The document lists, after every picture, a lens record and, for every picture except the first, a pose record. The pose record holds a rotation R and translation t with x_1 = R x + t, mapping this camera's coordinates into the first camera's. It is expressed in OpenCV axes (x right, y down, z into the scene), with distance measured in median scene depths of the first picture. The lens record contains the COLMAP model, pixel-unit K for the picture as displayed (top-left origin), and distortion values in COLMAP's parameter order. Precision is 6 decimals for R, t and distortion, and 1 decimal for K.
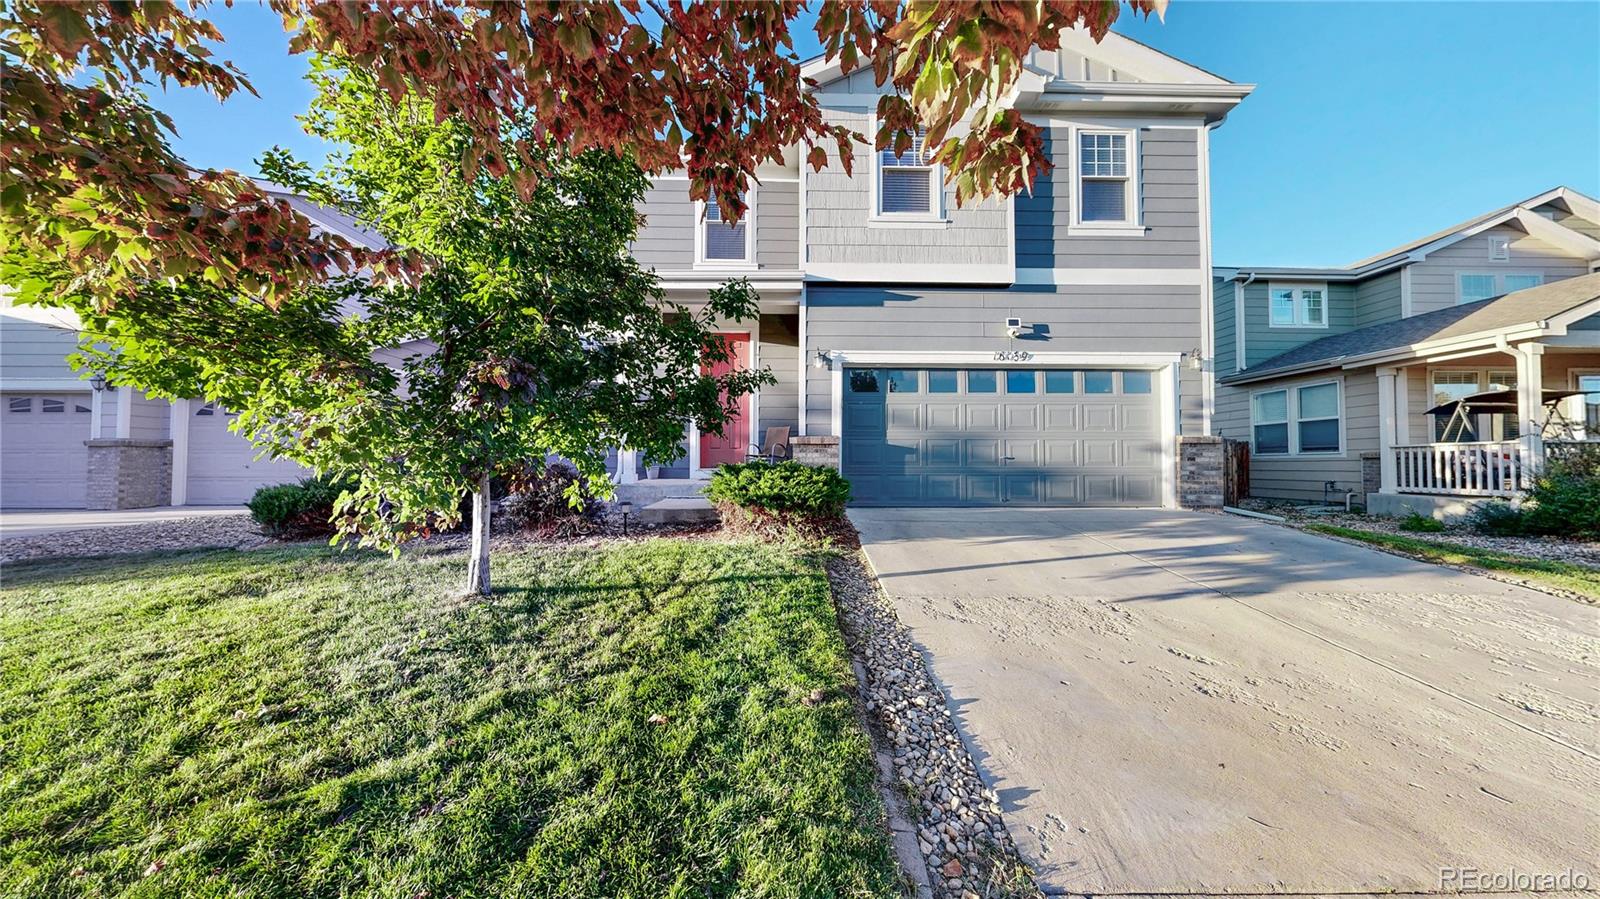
lens RADIAL K [[506.1, 0, 800.7], [0, 506.1, 451.8], [0, 0, 1]] dist [0.000357, -0.000020]
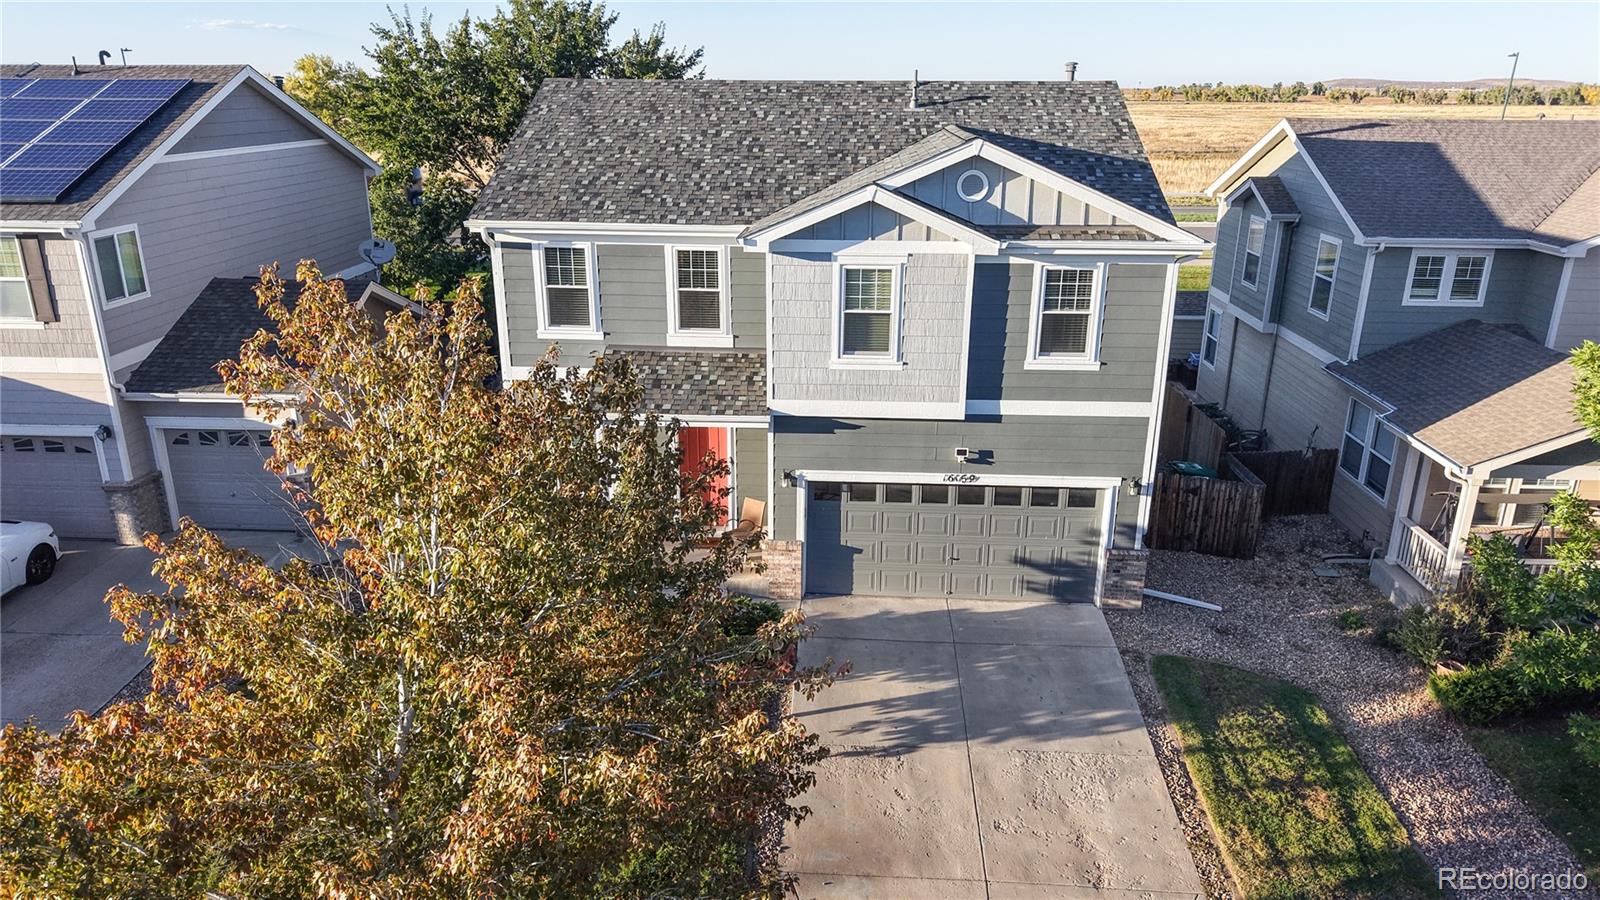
lens RADIAL K [[1075.4, 0, 784.8], [0, 1075.4, 454.4], [0, 0, 1]] dist [0.007900, -0.006144]
pose [[0.996977, 0.024520, -0.073722, 0.206147], [0.002739, 0.937209, 0.348758, -1.036753], [0.077645, -0.347906, 0.934309, -1.163109]]
